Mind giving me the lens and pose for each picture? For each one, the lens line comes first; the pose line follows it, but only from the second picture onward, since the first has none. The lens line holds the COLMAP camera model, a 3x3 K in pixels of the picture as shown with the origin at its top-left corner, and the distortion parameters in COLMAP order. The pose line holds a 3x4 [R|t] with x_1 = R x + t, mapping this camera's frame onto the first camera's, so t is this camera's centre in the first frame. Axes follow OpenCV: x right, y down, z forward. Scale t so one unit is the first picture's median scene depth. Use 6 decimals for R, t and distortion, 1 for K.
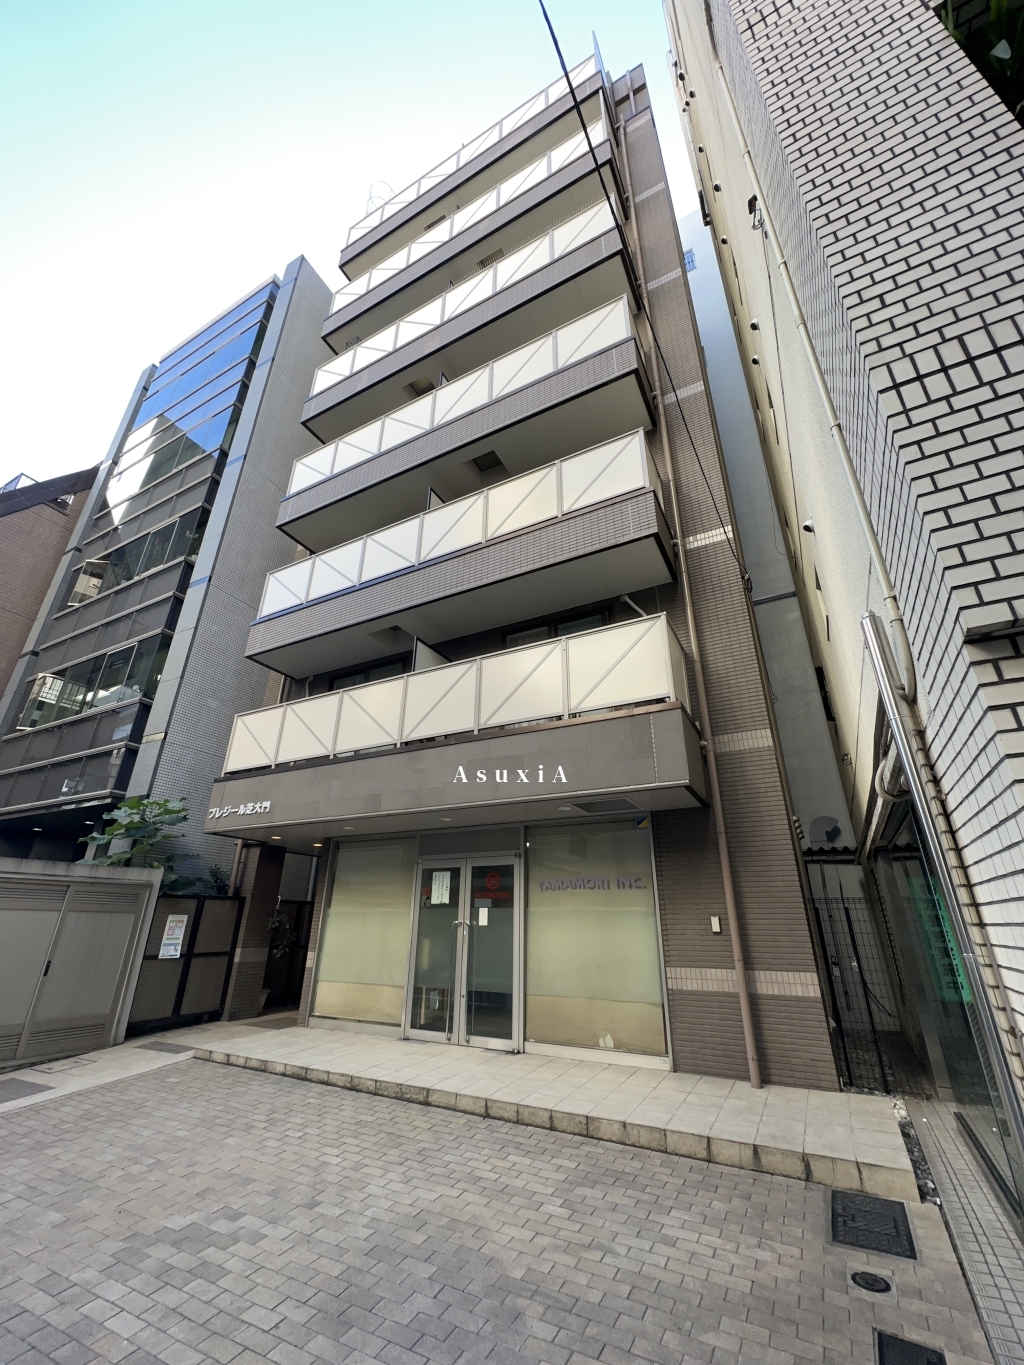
lens RADIAL K [[546.4, 0, 512.3], [0, 546.4, 685.1], [0, 0, 1]] dist [-0.003027, 0.000212]
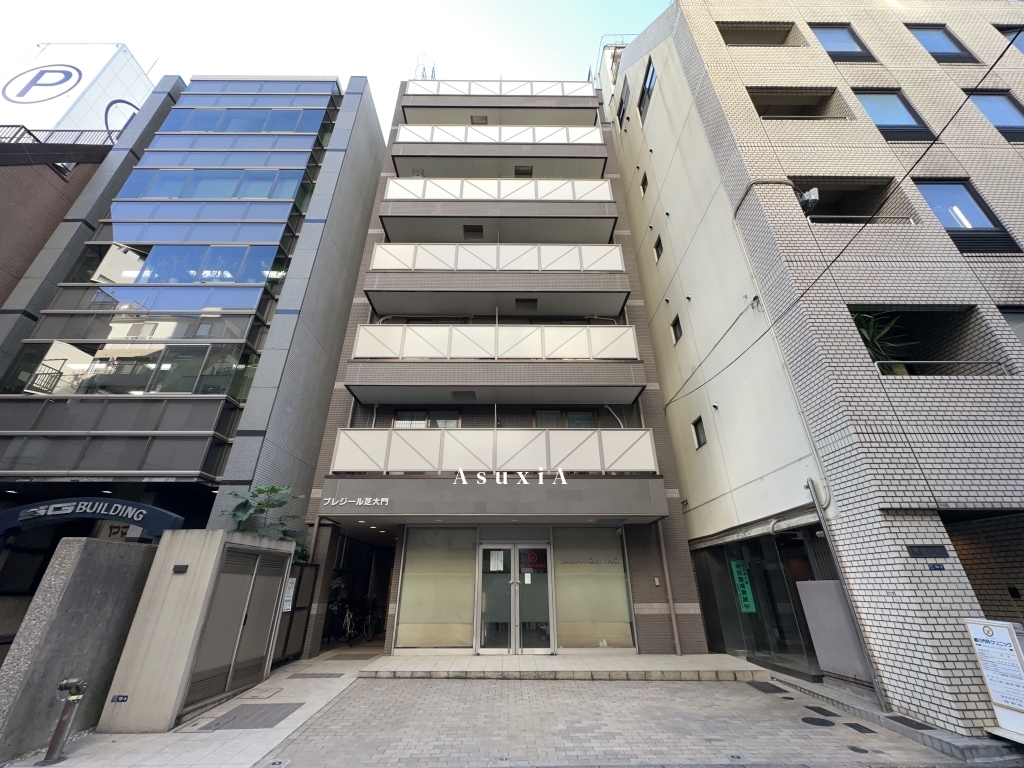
lens RADIAL K [[409.9, 0, 511.4], [0, 409.9, 384.8], [0, 0, 1]] dist [-0.003027, 0.000212]
pose [[0.879708, 0.202261, 0.430354, -0.781591], [-0.182673, 0.979329, -0.086862, -0.055734], [-0.439027, -0.002201, 0.898471, -0.143547]]
